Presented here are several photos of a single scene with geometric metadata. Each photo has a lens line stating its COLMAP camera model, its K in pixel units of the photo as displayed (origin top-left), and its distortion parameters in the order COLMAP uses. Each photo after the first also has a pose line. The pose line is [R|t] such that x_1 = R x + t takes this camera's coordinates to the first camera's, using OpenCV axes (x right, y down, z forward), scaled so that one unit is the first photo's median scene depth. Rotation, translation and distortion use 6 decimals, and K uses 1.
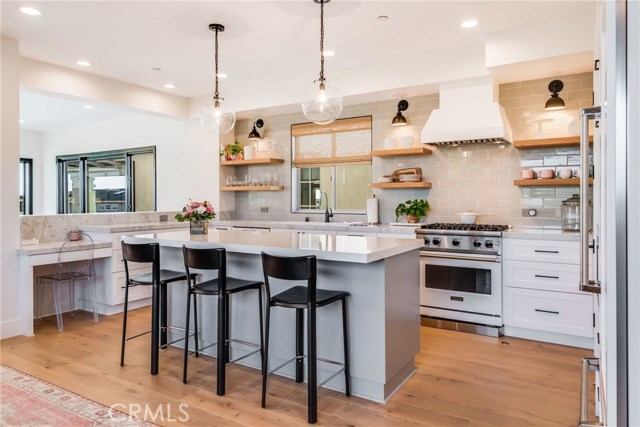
lens RADIAL K [[419.9, 0, 320.3], [0, 419.9, 202.2], [0, 0, 1]] dist [-0.005053, -0.001948]
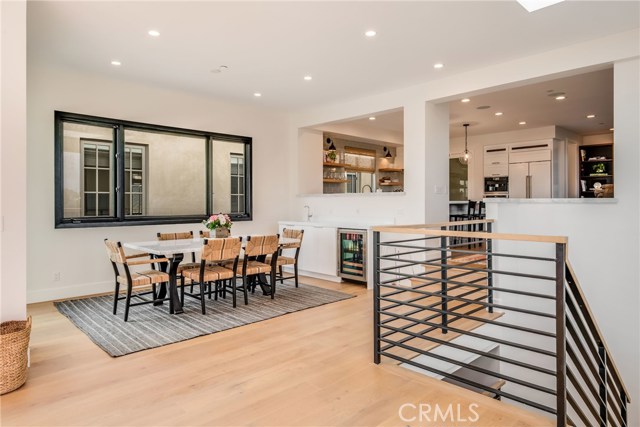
lens RADIAL K [[397.0, 0, 320.0], [0, 397.0, 213.5], [0, 0, 1]] dist [0.062036, 0.000167]
pose [[0.255539, -0.025652, 0.966458, -1.911101], [-0.003954, 0.999612, 0.027577, 0.058739], [-0.966791, -0.010868, 0.255339, 0.748902]]
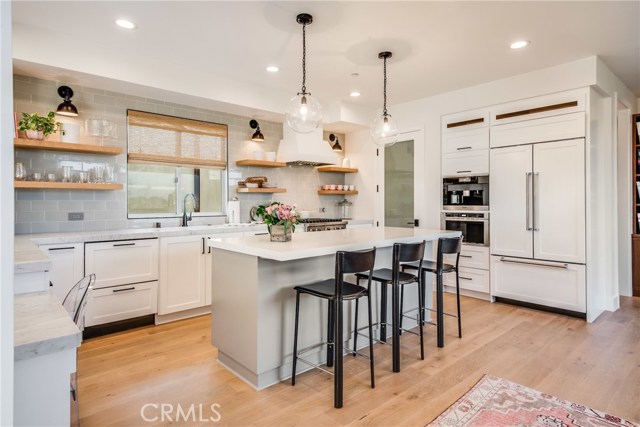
lens RADIAL K [[354.0, 0, 319.2], [0, 354.0, 205.1], [0, 0, 1]] dist [0.055687, 0.000319]
pose [[0.294372, -0.013025, 0.955602, -0.691747], [-0.000345, 0.999906, 0.013735, -0.011908], [-0.955691, -0.004373, 0.294340, 0.496411]]
